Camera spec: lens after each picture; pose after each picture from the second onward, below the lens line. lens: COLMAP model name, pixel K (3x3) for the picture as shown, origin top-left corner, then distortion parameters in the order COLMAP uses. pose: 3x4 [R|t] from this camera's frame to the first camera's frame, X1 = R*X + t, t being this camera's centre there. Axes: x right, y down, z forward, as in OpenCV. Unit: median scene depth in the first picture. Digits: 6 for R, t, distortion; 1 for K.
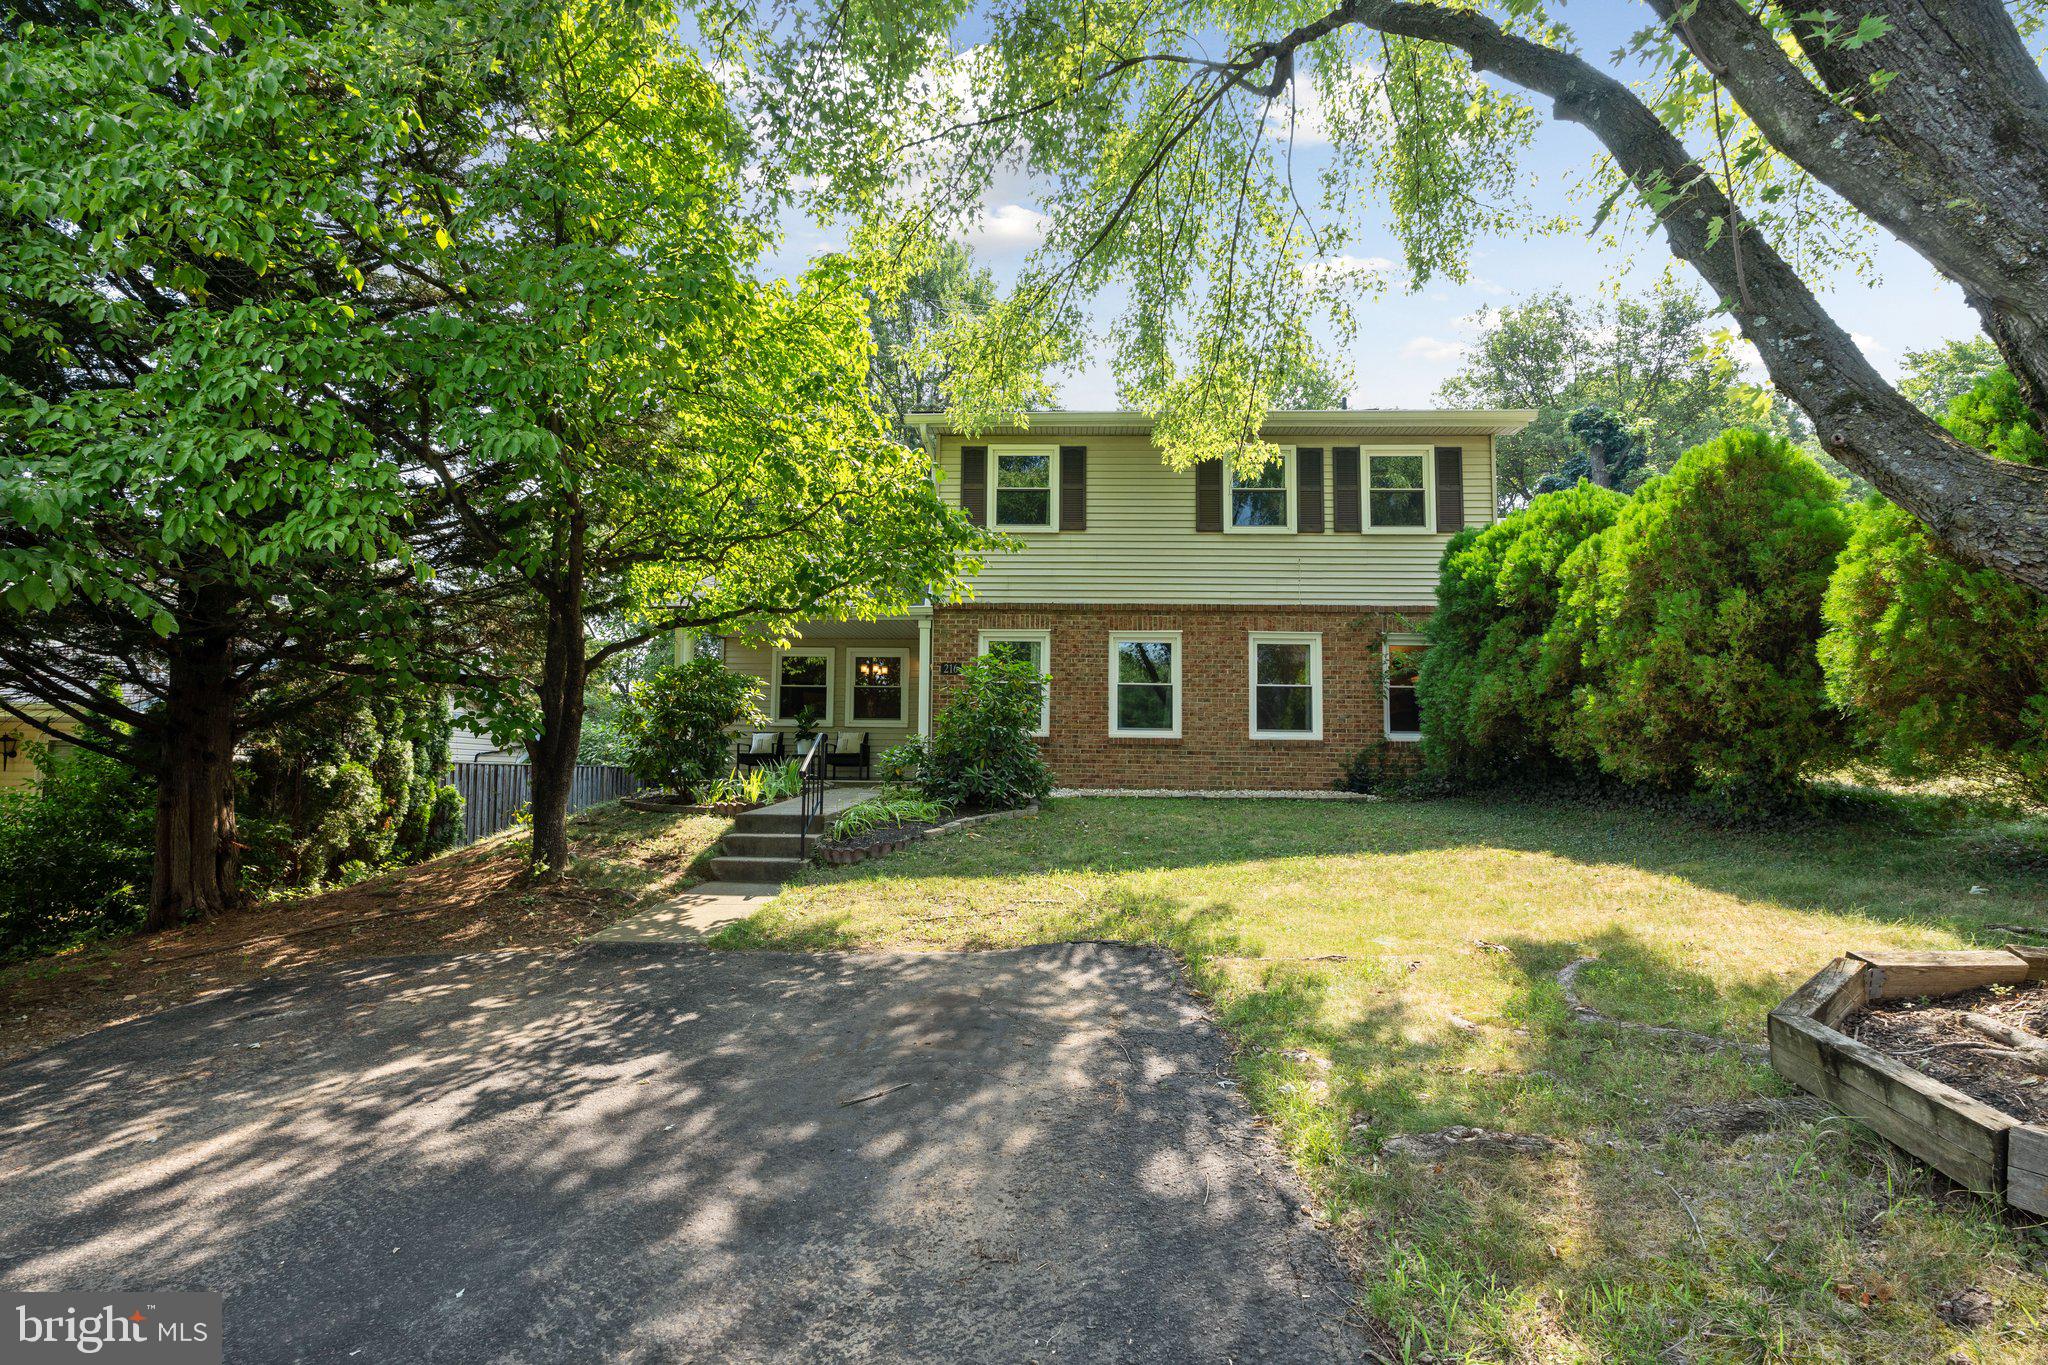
lens RADIAL K [[910.3, 0, 1029.9], [0, 910.3, 683.8], [0, 0, 1]] dist [-0.008580, -0.001164]
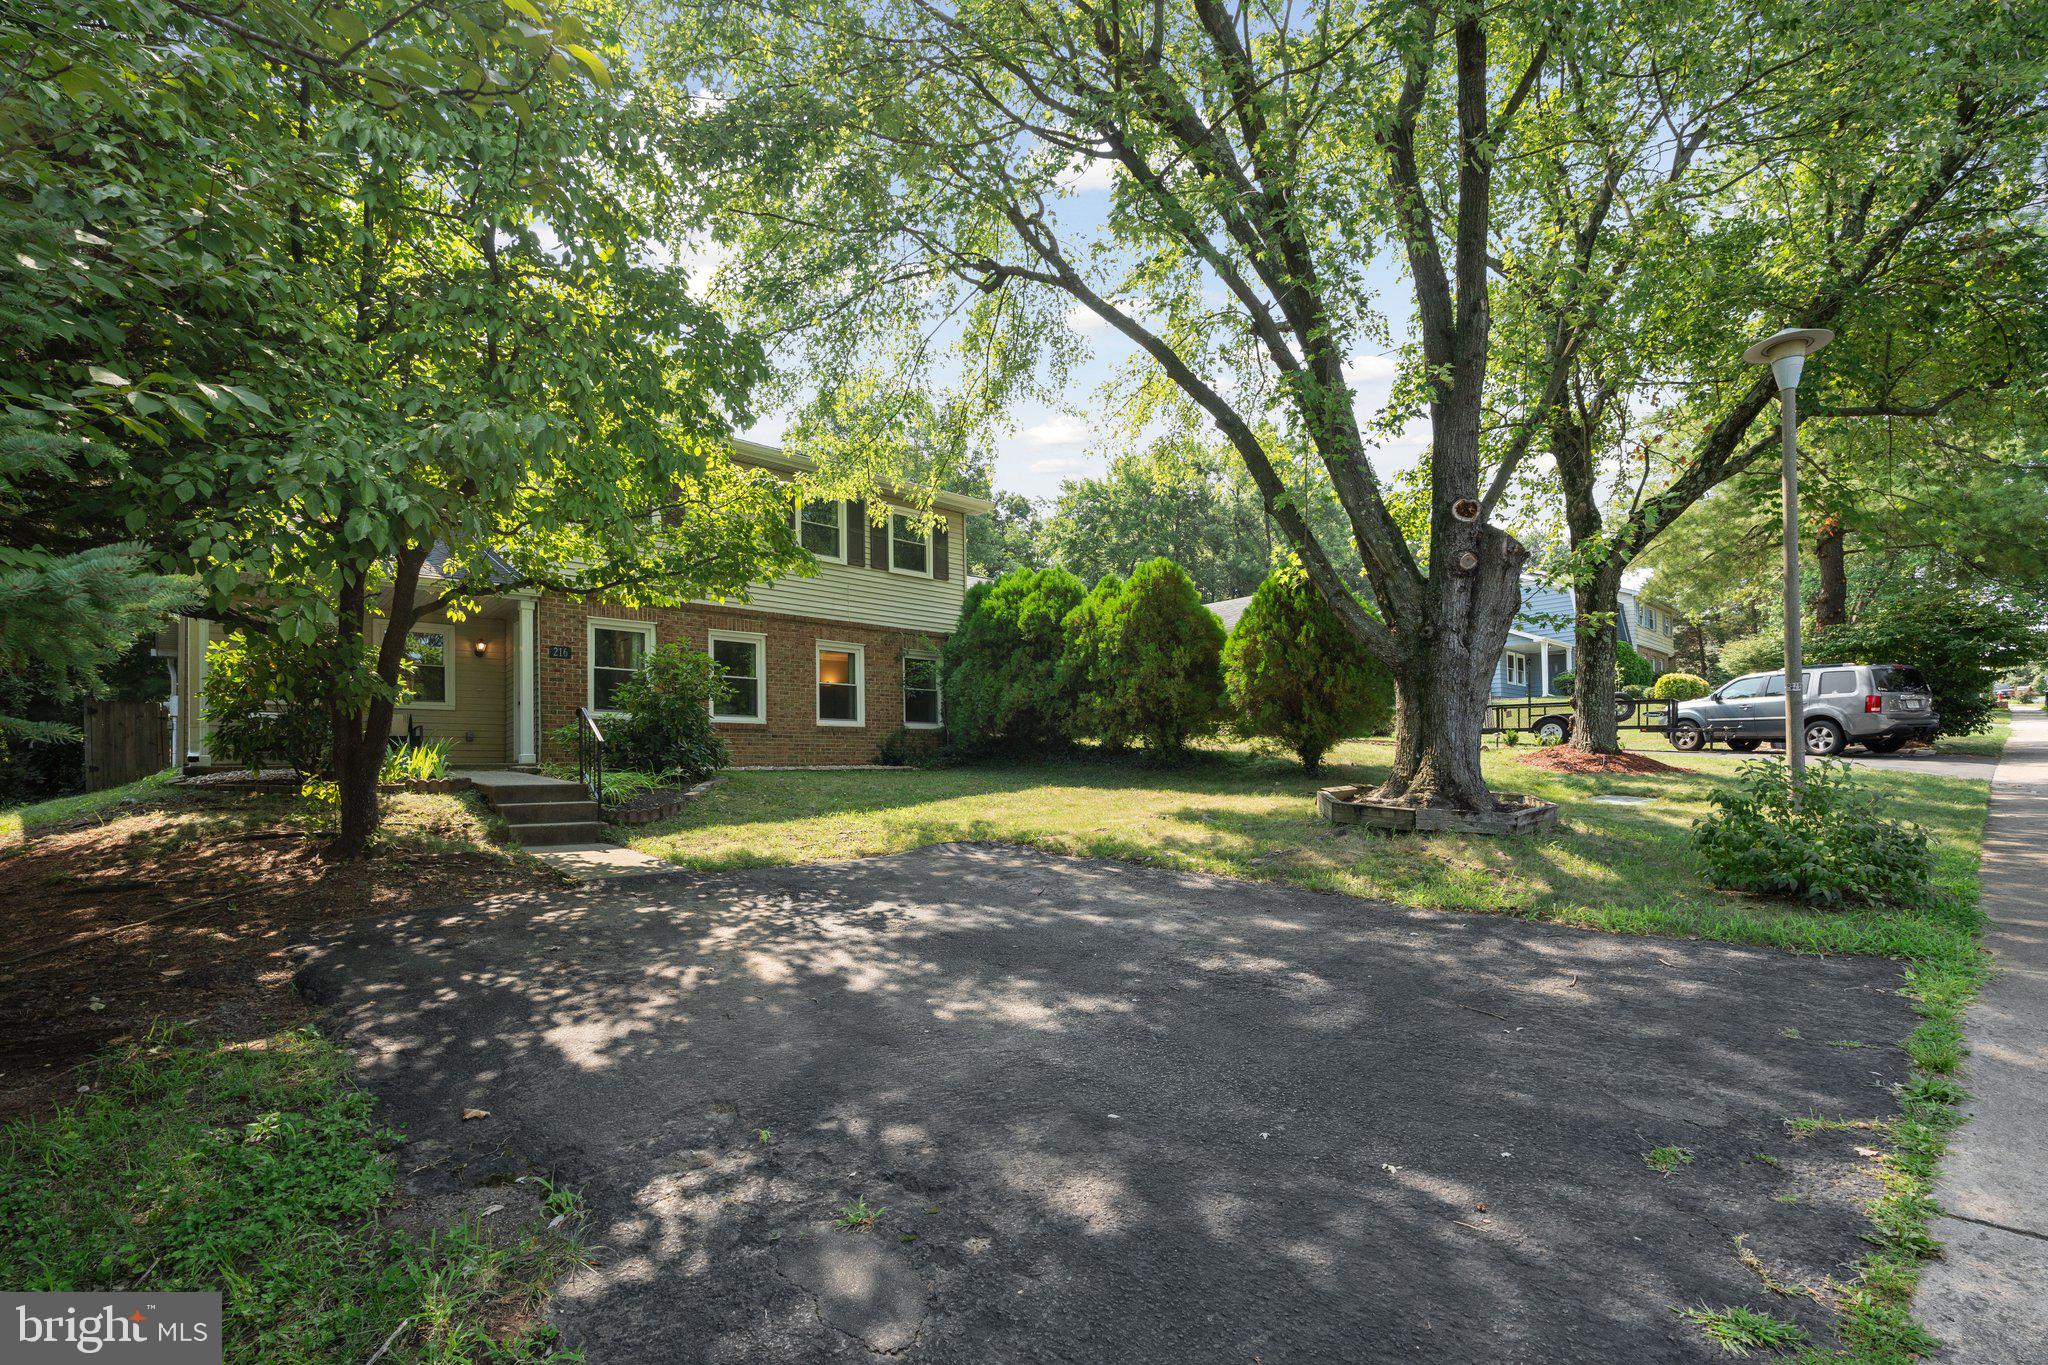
lens RADIAL K [[910.3, 0, 1021.6], [0, 910.3, 730.3], [0, 0, 1]] dist [-0.008580, -0.001164]
pose [[0.707223, 0.011026, 0.706904, -0.442117], [-0.042536, 0.998731, 0.026978, 0.021422], [-0.705709, -0.049148, 0.706795, -0.087050]]
